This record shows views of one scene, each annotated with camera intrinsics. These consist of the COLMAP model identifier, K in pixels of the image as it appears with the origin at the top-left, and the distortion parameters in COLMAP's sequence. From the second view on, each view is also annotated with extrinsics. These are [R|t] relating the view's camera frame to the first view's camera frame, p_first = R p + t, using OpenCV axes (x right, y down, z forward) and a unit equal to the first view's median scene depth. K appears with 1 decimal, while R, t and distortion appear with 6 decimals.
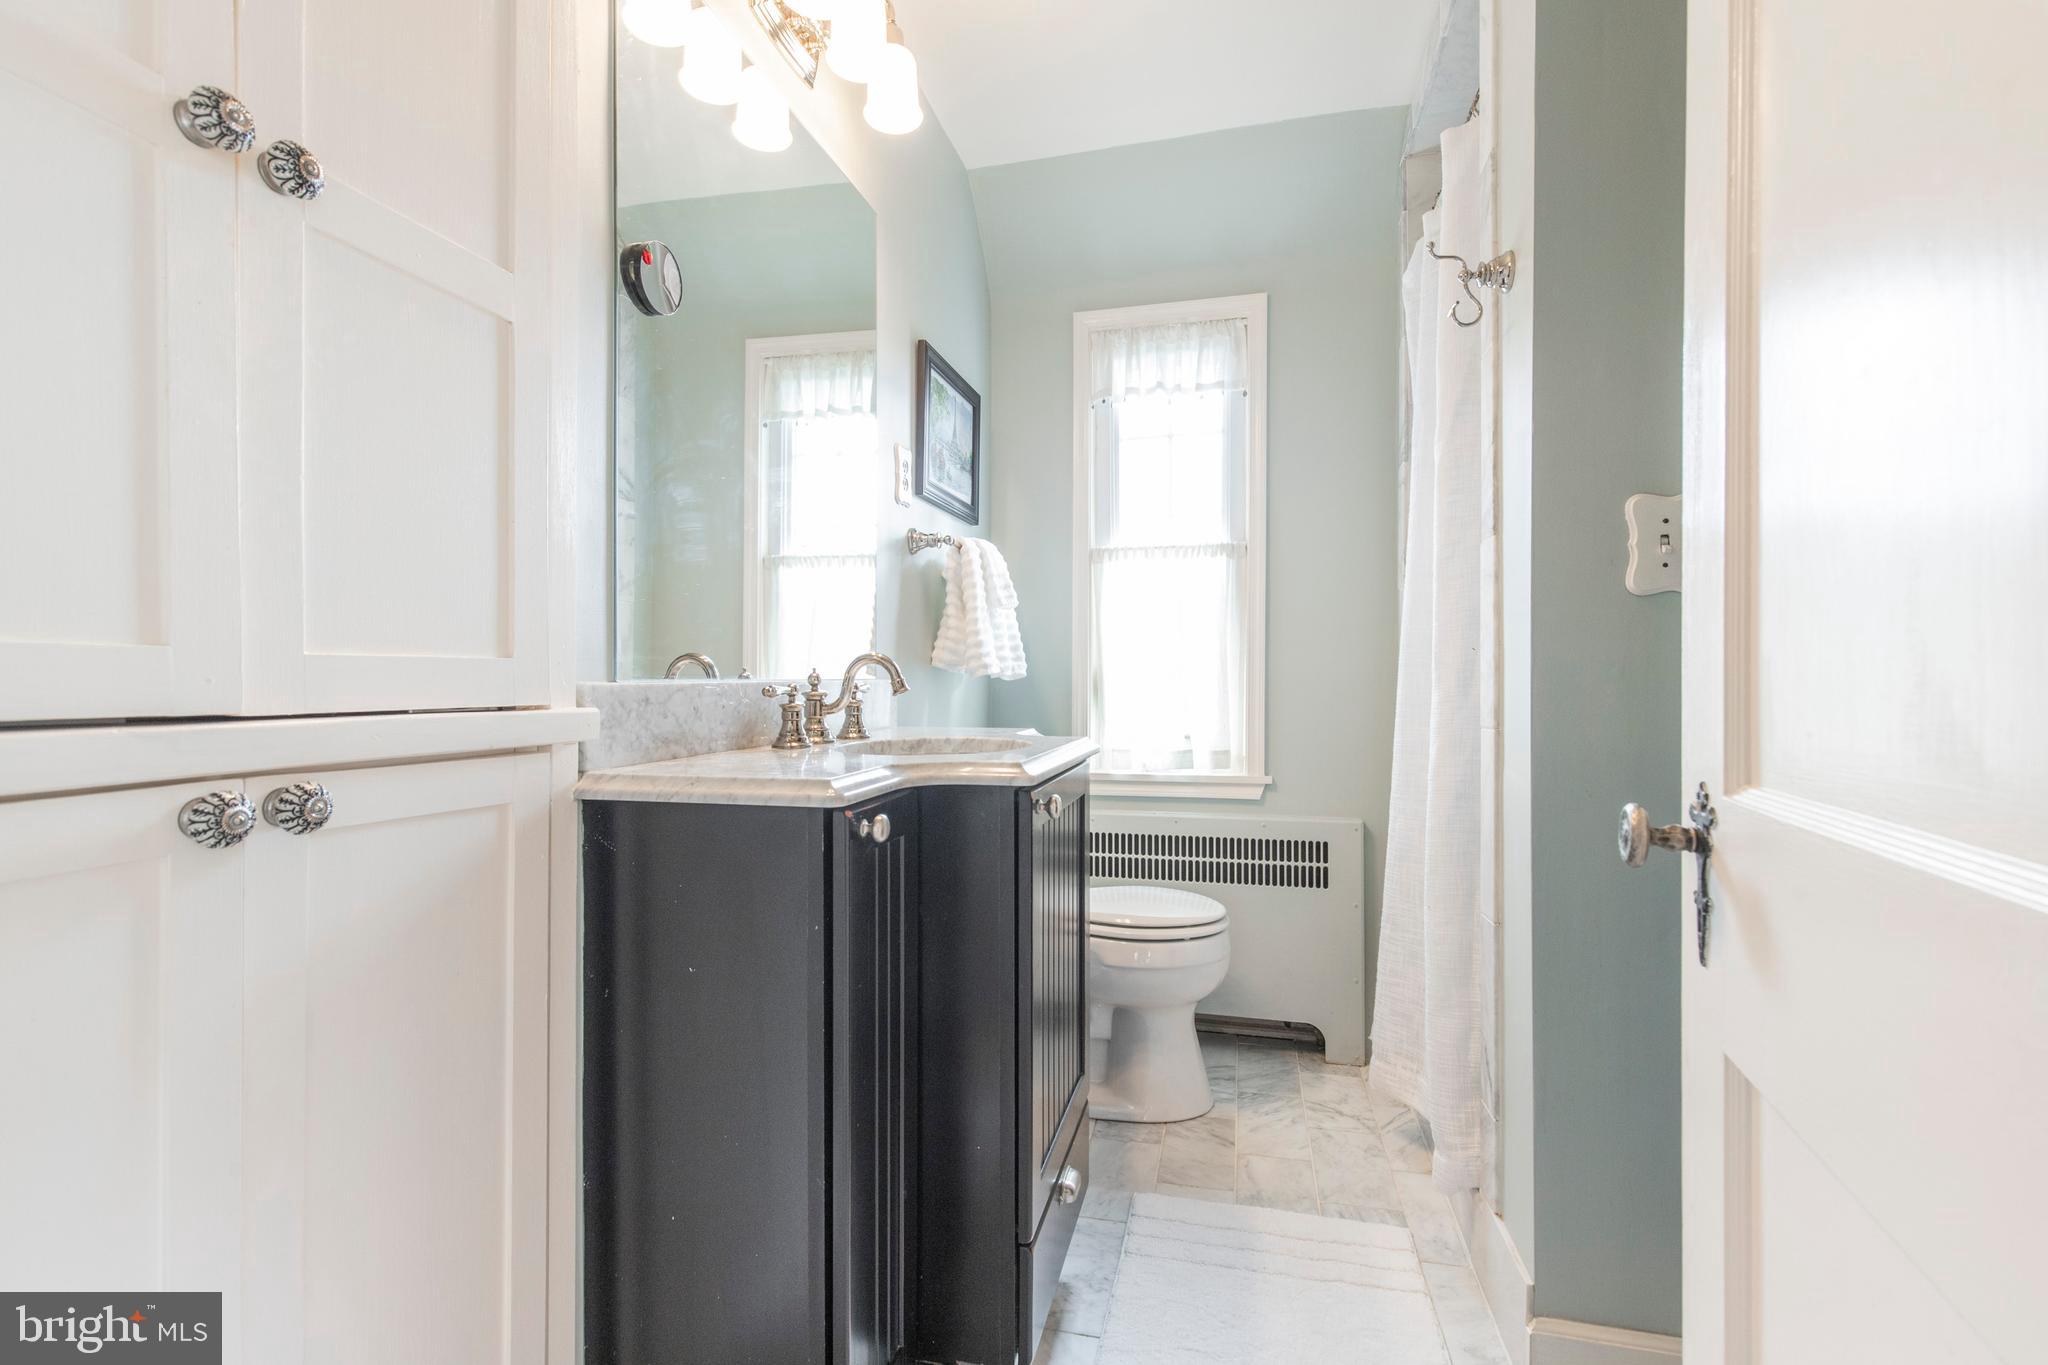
lens RADIAL K [[920.8, 0, 1024.0], [0, 920.8, 682.5], [0, 0, 1]] dist [0.006667, -0.000980]
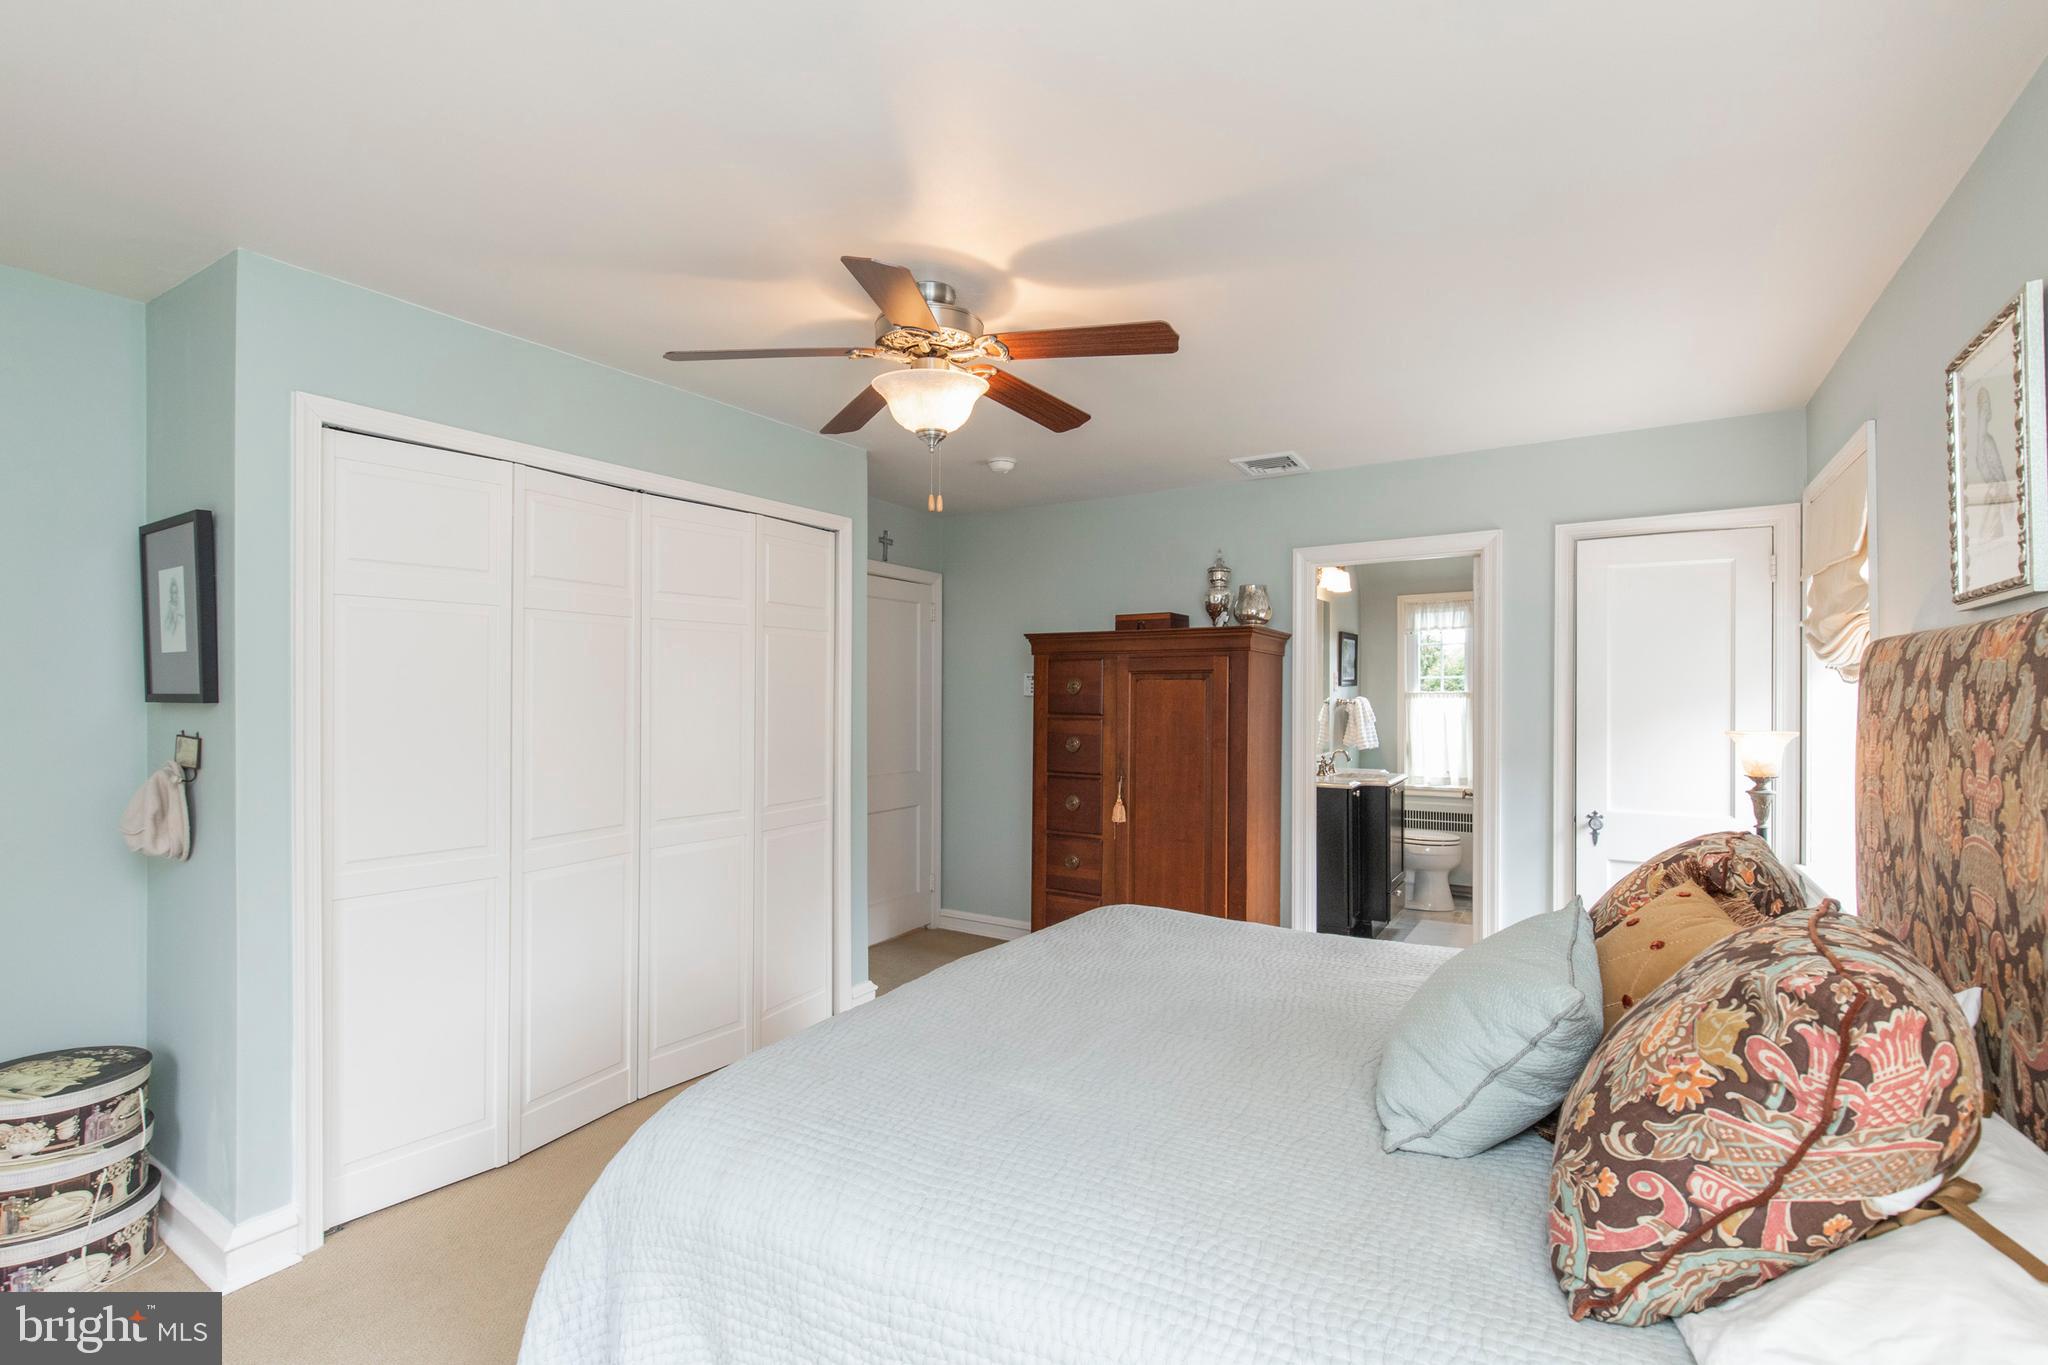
lens RADIAL K [[934.5, 0, 1029.8], [0, 934.5, 694.2], [0, 0, 1]] dist [0.000470, -0.000345]
pose [[0.952131, -0.003912, -0.305665, -0.127187], [0.002997, 0.999990, -0.003461, -0.149825], [0.305675, 0.002379, 0.952133, -1.789581]]
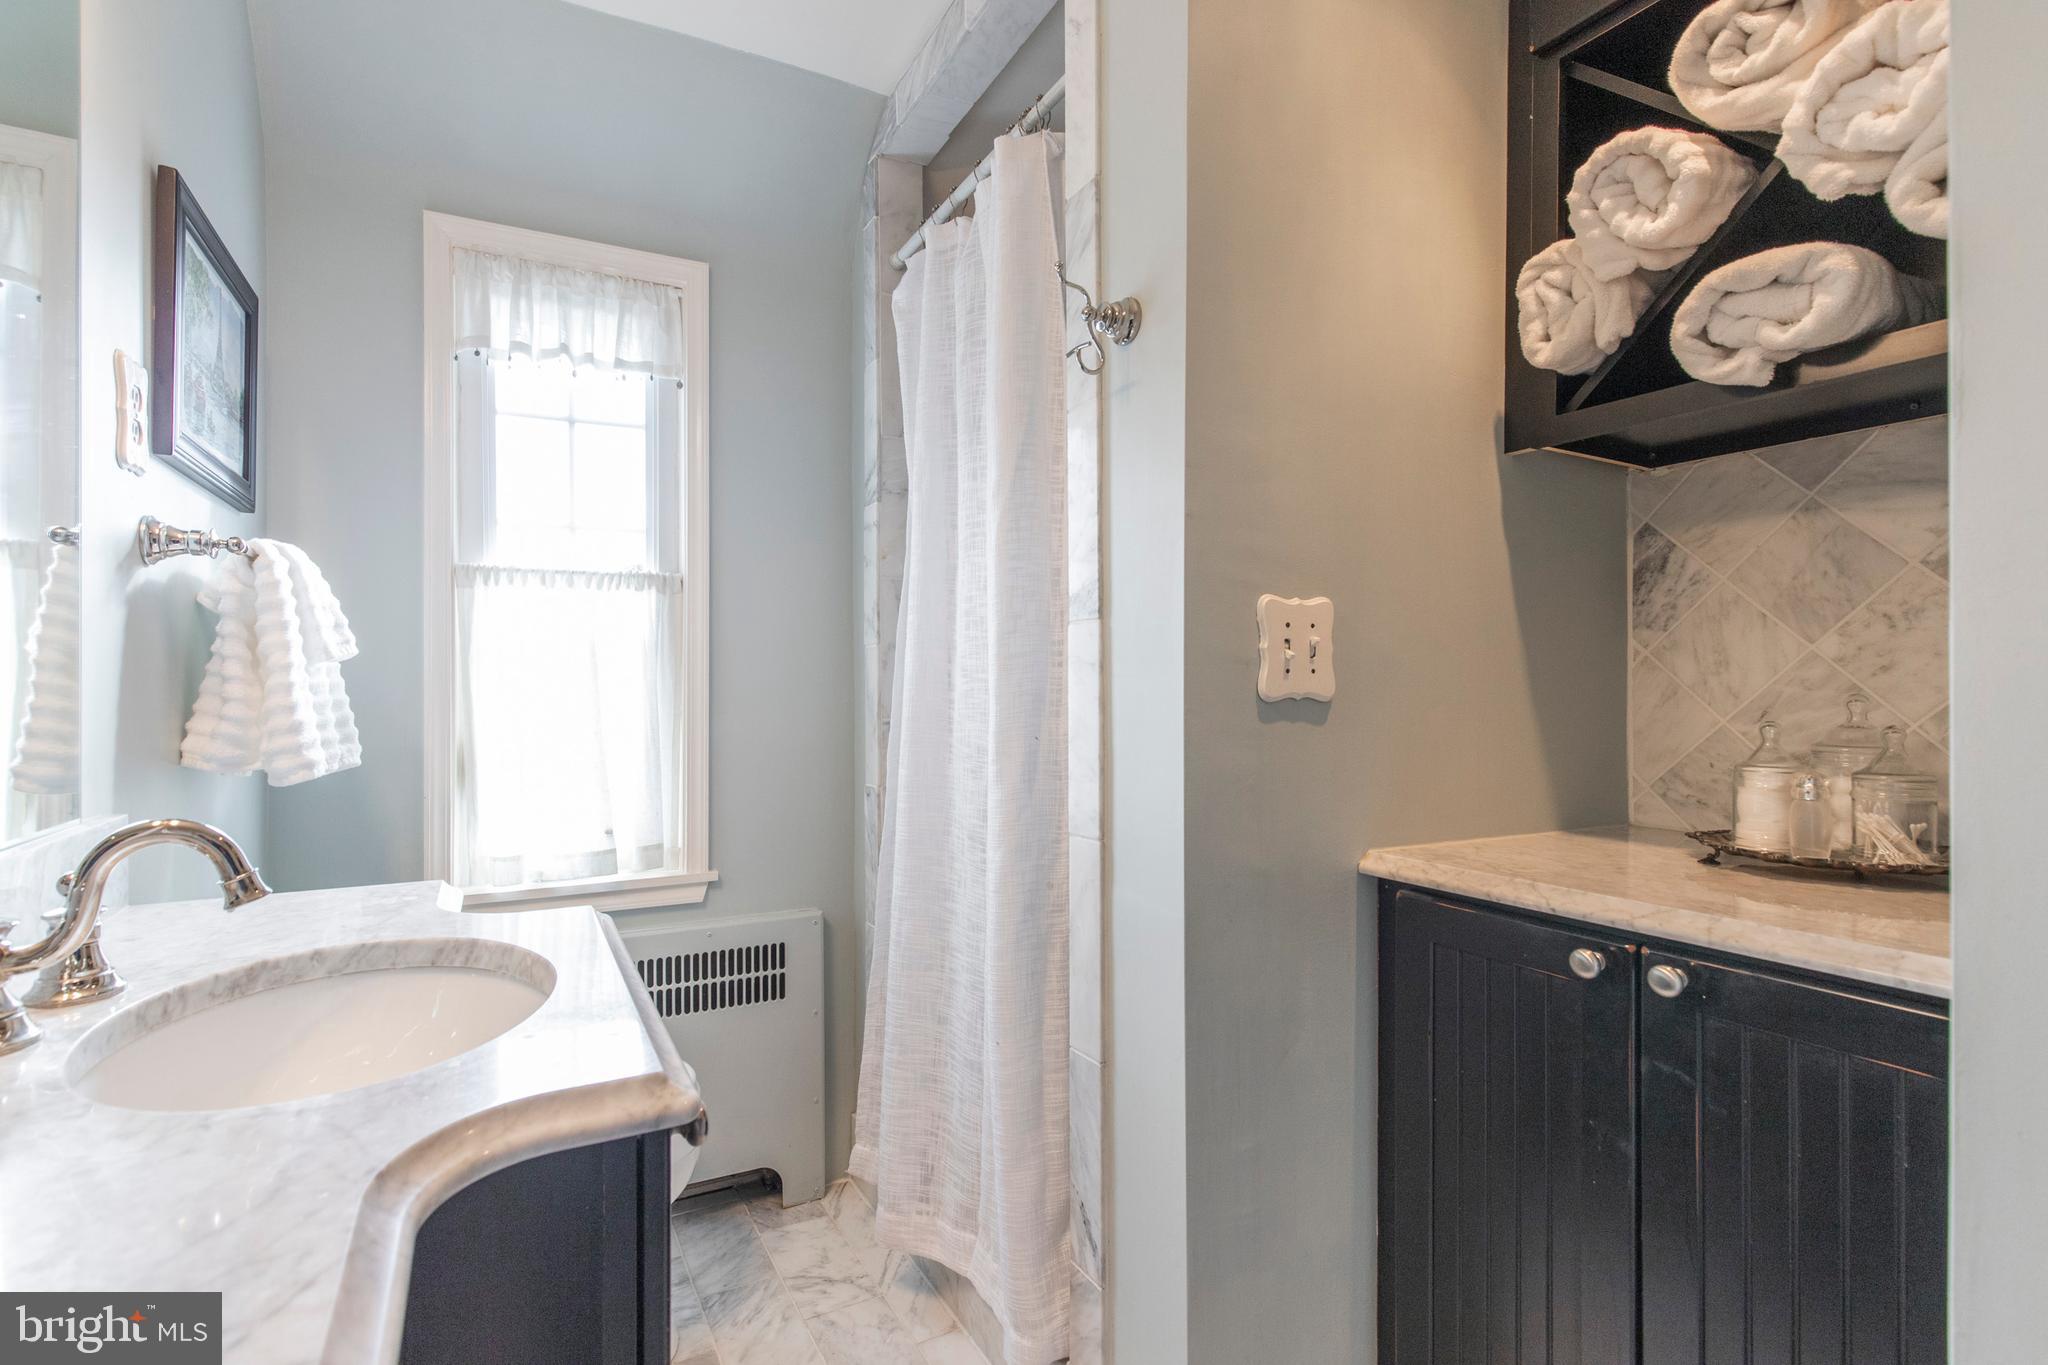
lens RADIAL K [[944.1, 0, 962.7], [0, 944.1, 686.9], [0, 0, 1]] dist [0.005215, -0.000329]
pose [[0.761844, -0.002942, 0.647754, -0.102254], [0.004552, 0.999989, -0.000813, -0.058033], [-0.647744, 0.003568, 0.761849, 0.245794]]
